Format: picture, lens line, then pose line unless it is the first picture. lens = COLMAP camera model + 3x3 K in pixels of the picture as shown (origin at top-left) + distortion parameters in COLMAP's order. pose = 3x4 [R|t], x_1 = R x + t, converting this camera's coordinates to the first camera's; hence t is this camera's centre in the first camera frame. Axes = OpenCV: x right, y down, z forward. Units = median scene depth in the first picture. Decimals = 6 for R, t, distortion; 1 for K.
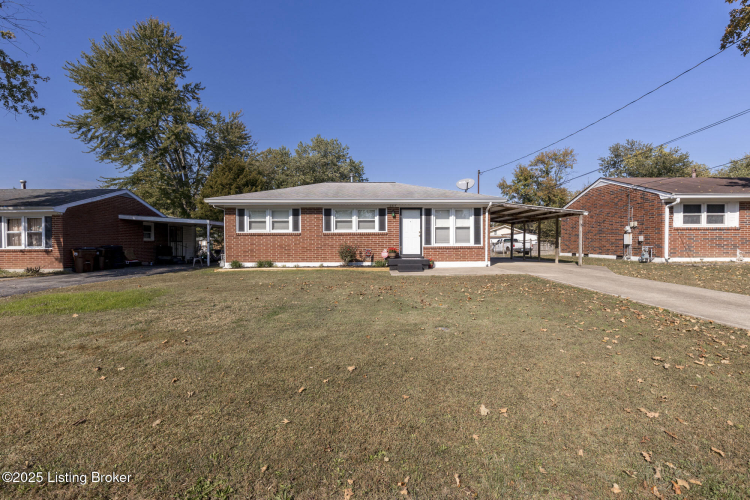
lens RADIAL K [[345.1, 0, 374.1], [0, 345.1, 245.4], [0, 0, 1]] dist [0.007079, 0.001459]
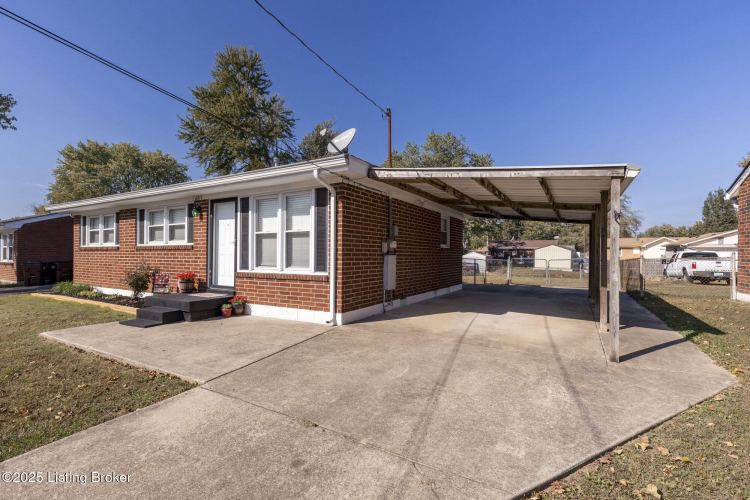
lens RADIAL K [[345.1, 0, 369.2], [0, 345.1, 253.4], [0, 0, 1]] dist [0.007079, 0.001459]
pose [[0.855837, 0.006484, -0.517205, 0.576558], [-0.011849, 0.999905, -0.007071, -0.023603], [0.517110, 0.012180, 0.855832, 0.658639]]
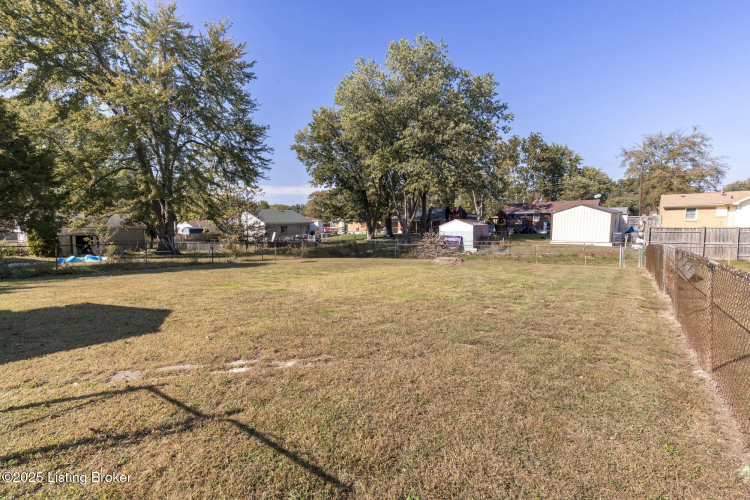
lens RADIAL K [[345.1, 0, 369.8], [0, 345.1, 250.4], [0, 0, 1]] dist [0.007079, 0.001459]
pose [[0.793409, 0.035241, -0.607668, 0.630757], [0.011712, 0.997254, 0.073127, -0.041932], [0.608576, -0.065136, 0.790817, 1.799839]]
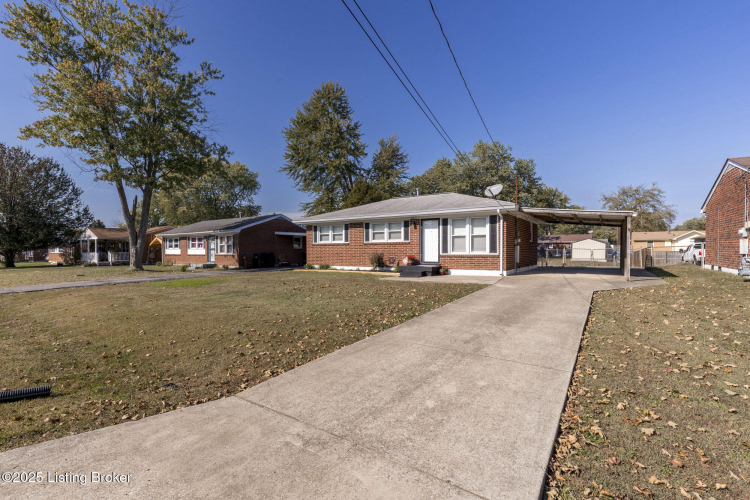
lens RADIAL K [[345.1, 0, 369.6], [0, 345.1, 256.3], [0, 0, 1]] dist [0.007079, 0.001459]
pose [[0.820252, 0.010324, -0.571910, 0.569649], [-0.002844, 0.999898, 0.013972, -0.006111], [0.571996, -0.009834, 0.820198, 0.004701]]
